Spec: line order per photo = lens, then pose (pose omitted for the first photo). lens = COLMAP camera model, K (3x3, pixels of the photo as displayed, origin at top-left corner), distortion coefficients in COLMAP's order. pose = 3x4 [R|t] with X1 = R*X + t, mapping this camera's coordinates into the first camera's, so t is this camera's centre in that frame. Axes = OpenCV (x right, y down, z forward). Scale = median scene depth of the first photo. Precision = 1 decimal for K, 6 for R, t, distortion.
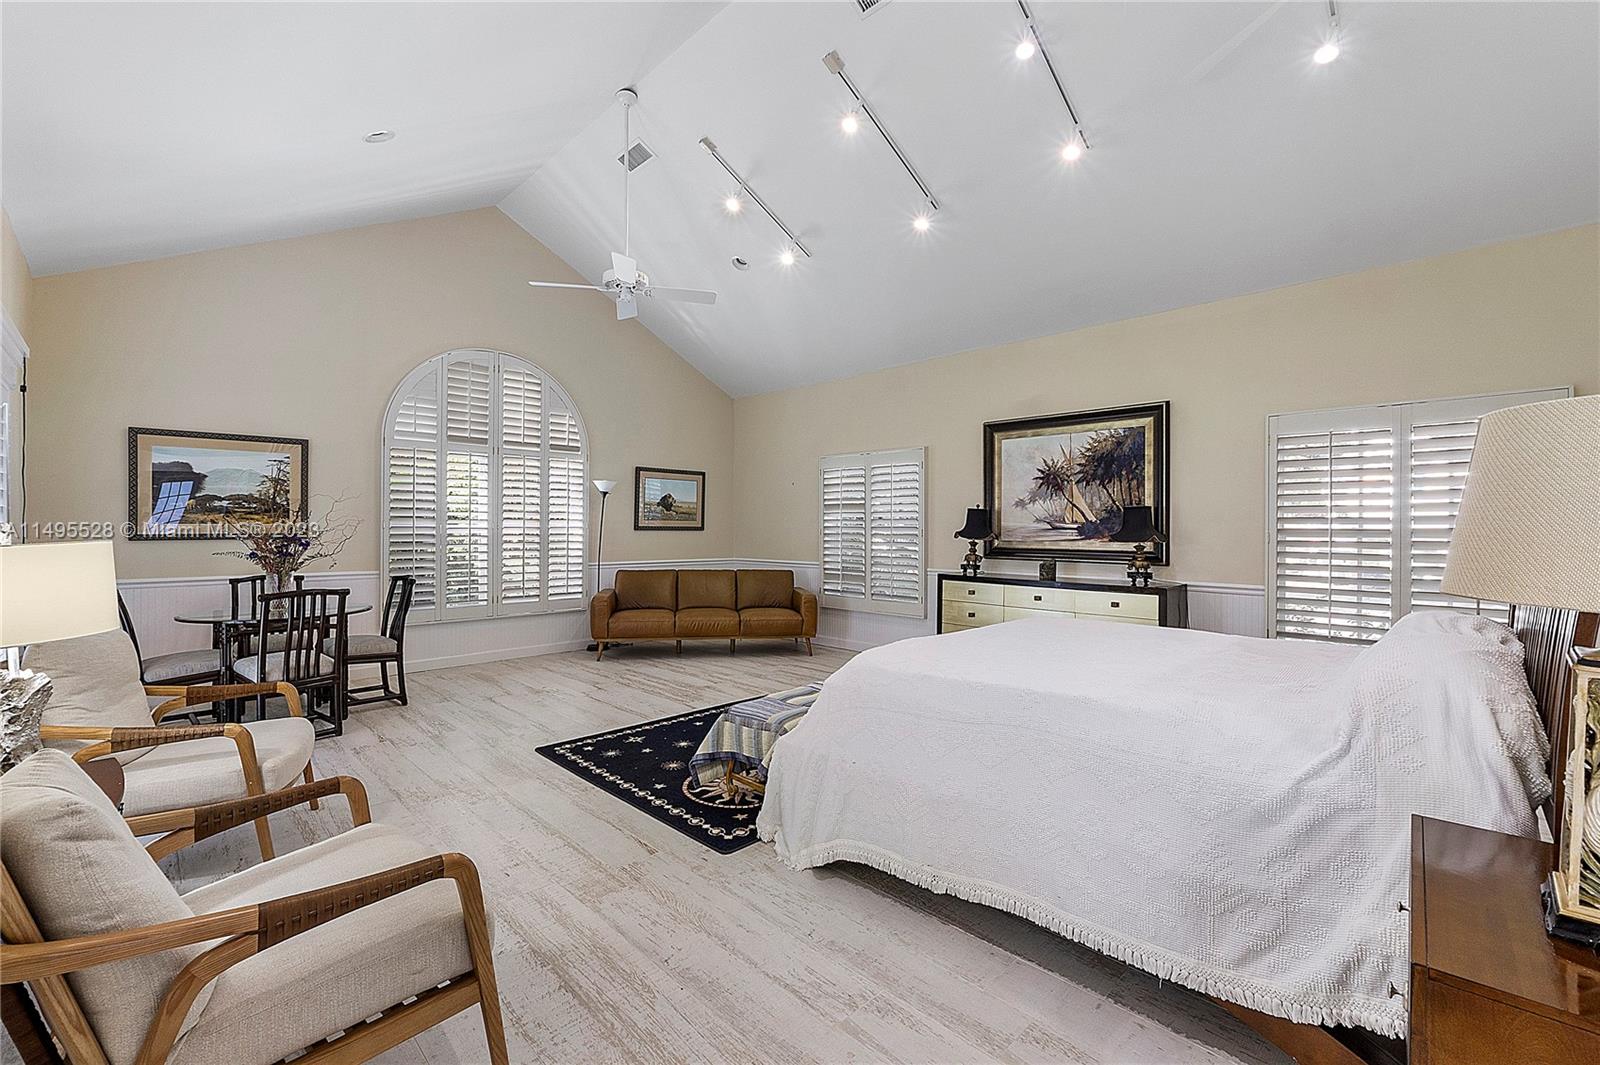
lens RADIAL K [[697.0, 0, 800.0], [0, 697.0, 532.5], [0, 0, 1]] dist [-0.001378, -0.000931]
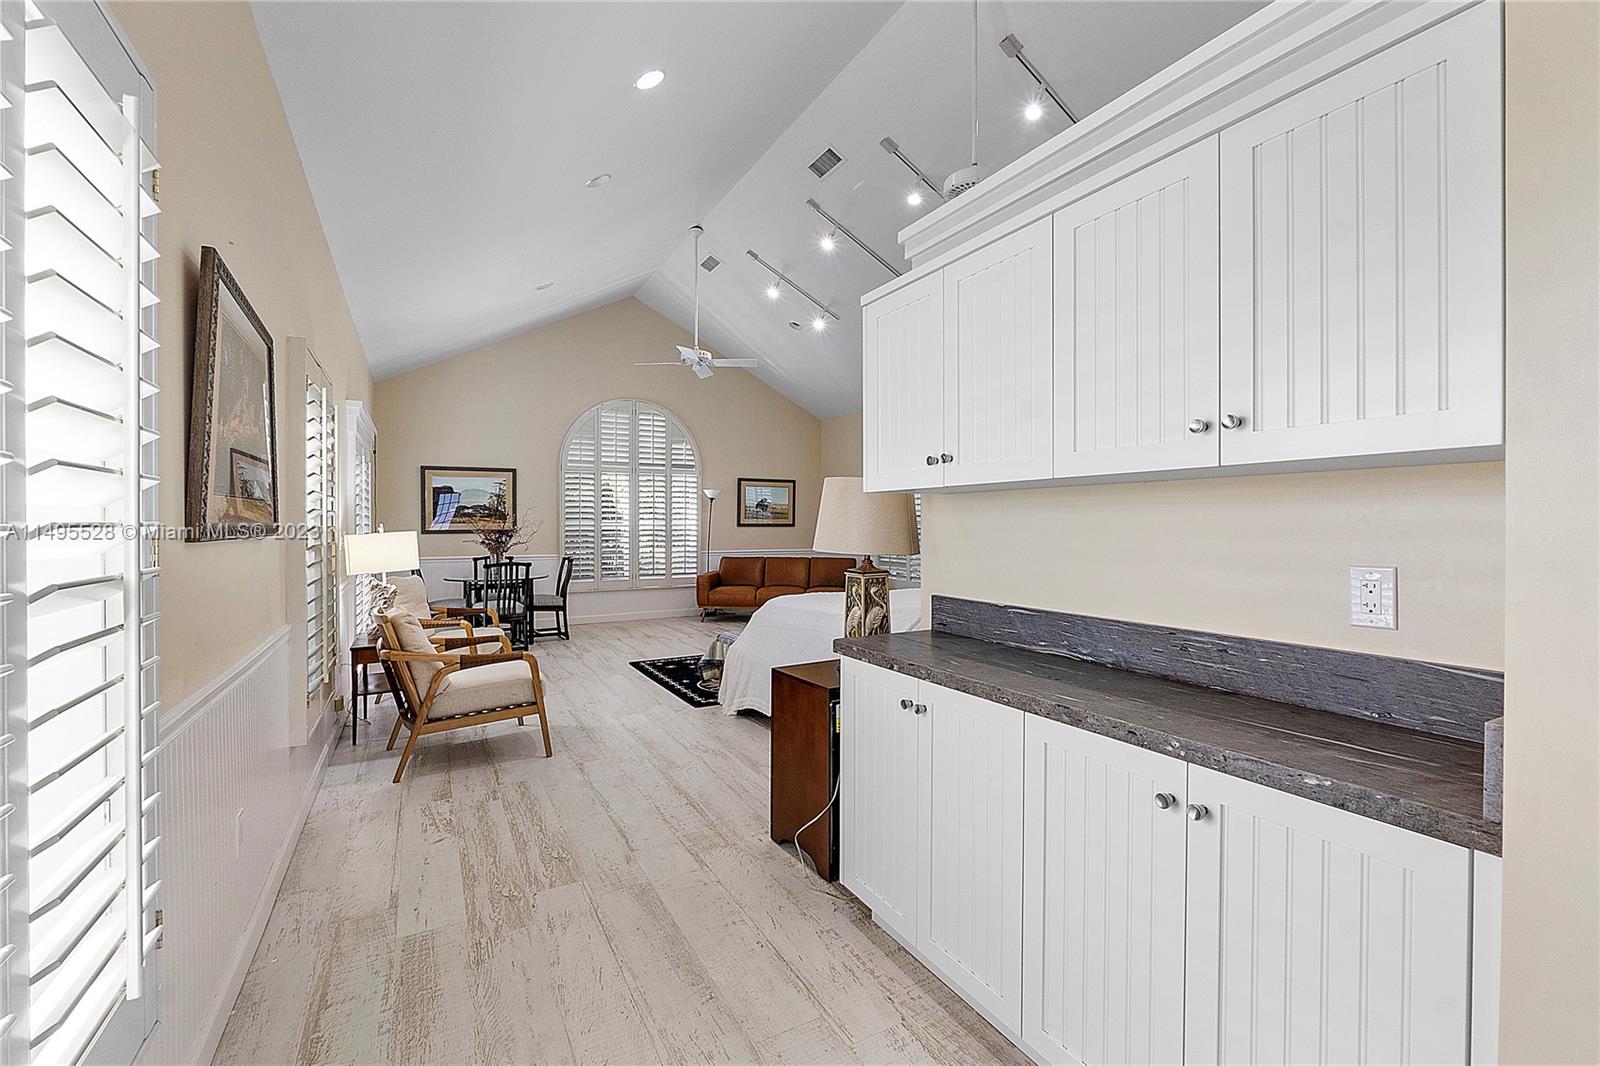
lens RADIAL K [[708.3, 0, 797.8], [0, 708.3, 536.0], [0, 0, 1]] dist [-0.000586, 0.000110]
pose [[0.961660, -0.000279, -0.274243, 0.341548], [0.002874, 0.999955, 0.009059, 0.003548], [0.274228, -0.009499, 0.961618, -0.357006]]
